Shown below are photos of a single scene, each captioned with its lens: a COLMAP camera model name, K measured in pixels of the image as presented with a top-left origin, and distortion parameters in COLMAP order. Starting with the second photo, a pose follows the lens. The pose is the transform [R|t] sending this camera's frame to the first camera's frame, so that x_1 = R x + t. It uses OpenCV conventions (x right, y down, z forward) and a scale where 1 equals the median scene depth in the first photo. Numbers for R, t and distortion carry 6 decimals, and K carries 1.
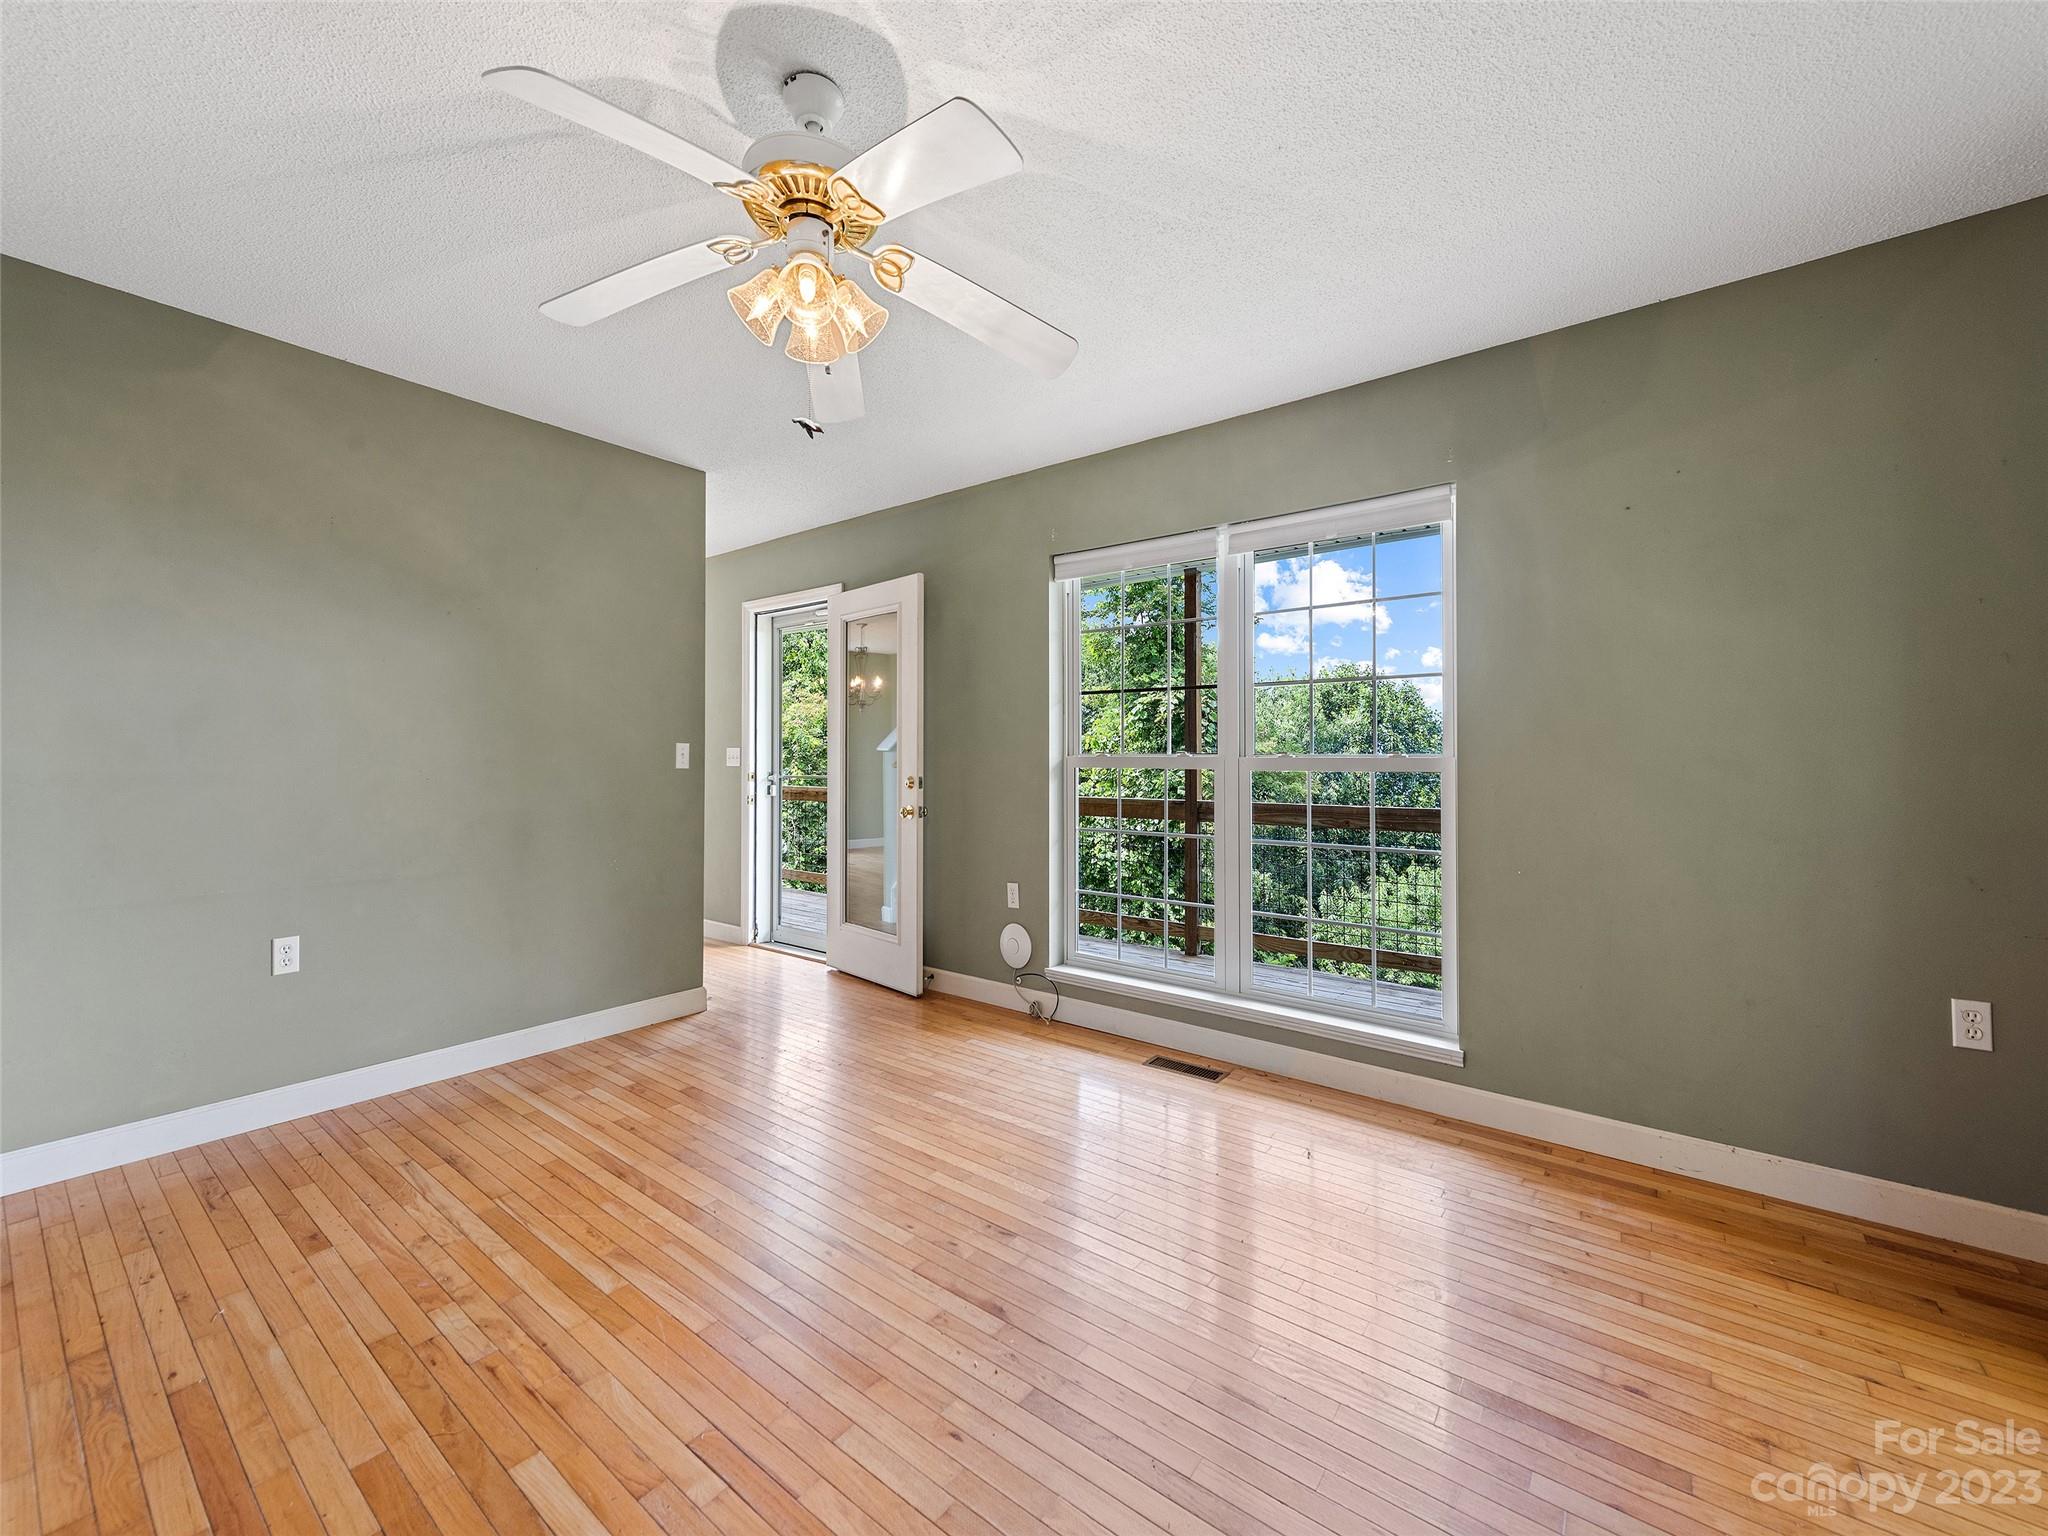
lens RADIAL K [[813.7, 0, 1020.8], [0, 813.7, 757.9], [0, 0, 1]] dist [0.012854, -0.000267]
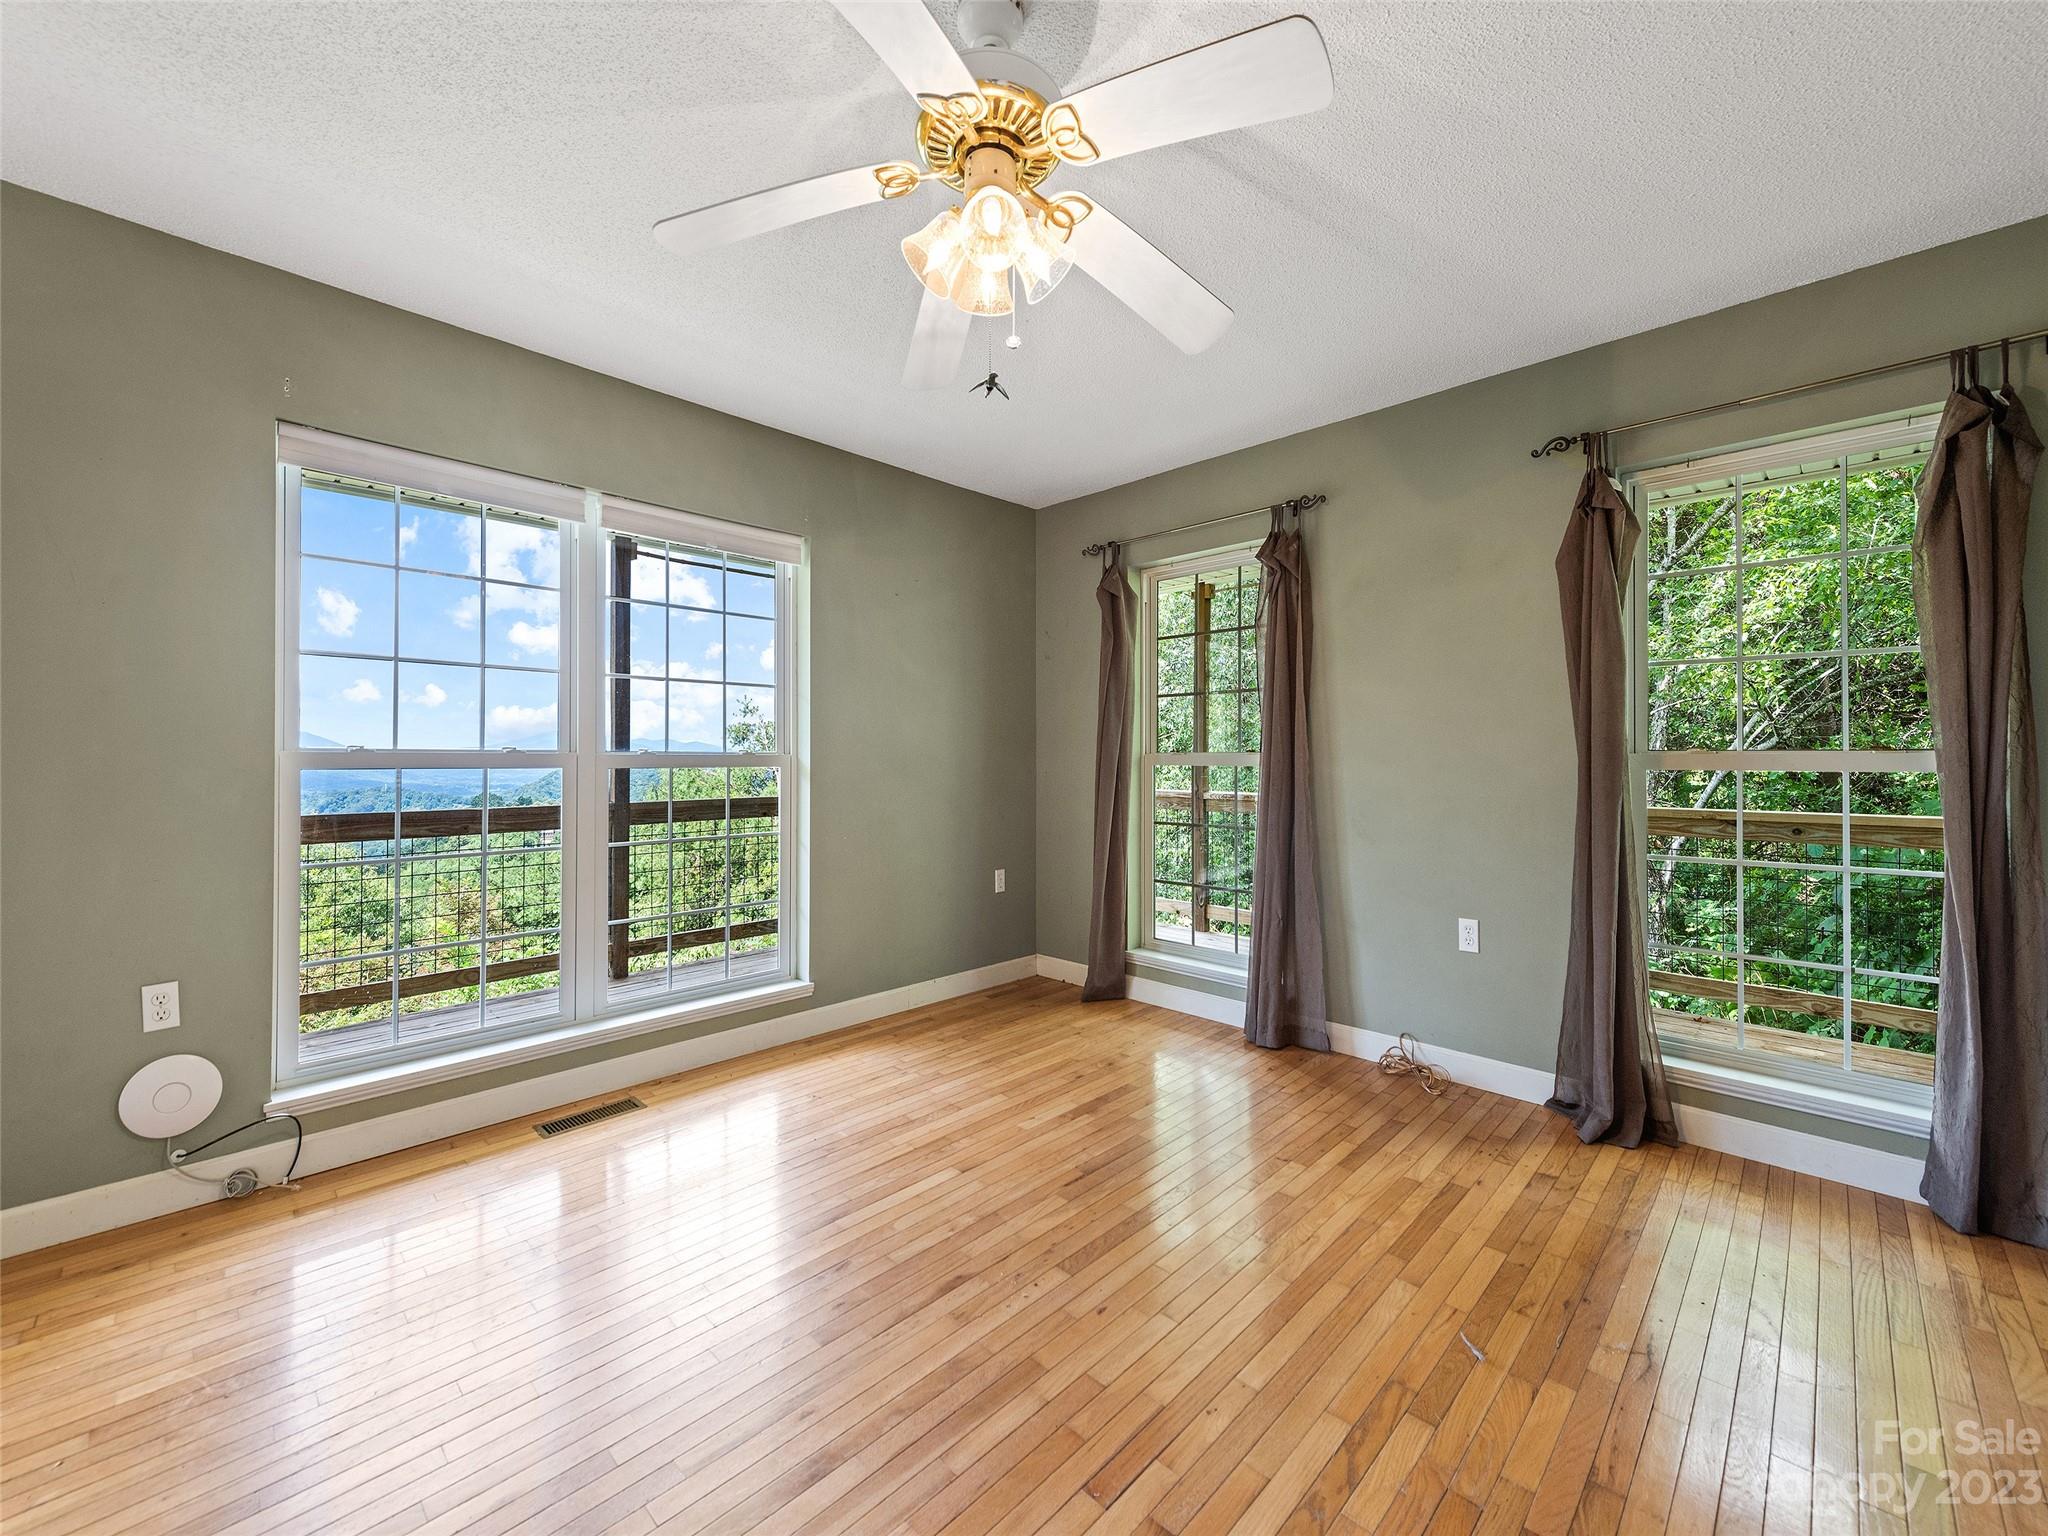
lens RADIAL K [[813.7, 0, 1027.8], [0, 813.7, 757.6], [0, 0, 1]] dist [0.012854, -0.000267]
pose [[0.119198, -0.003996, 0.992862, -0.689196], [-0.004261, 0.999981, 0.004536, -0.002863], [-0.992861, -0.004772, 0.119179, 0.511089]]
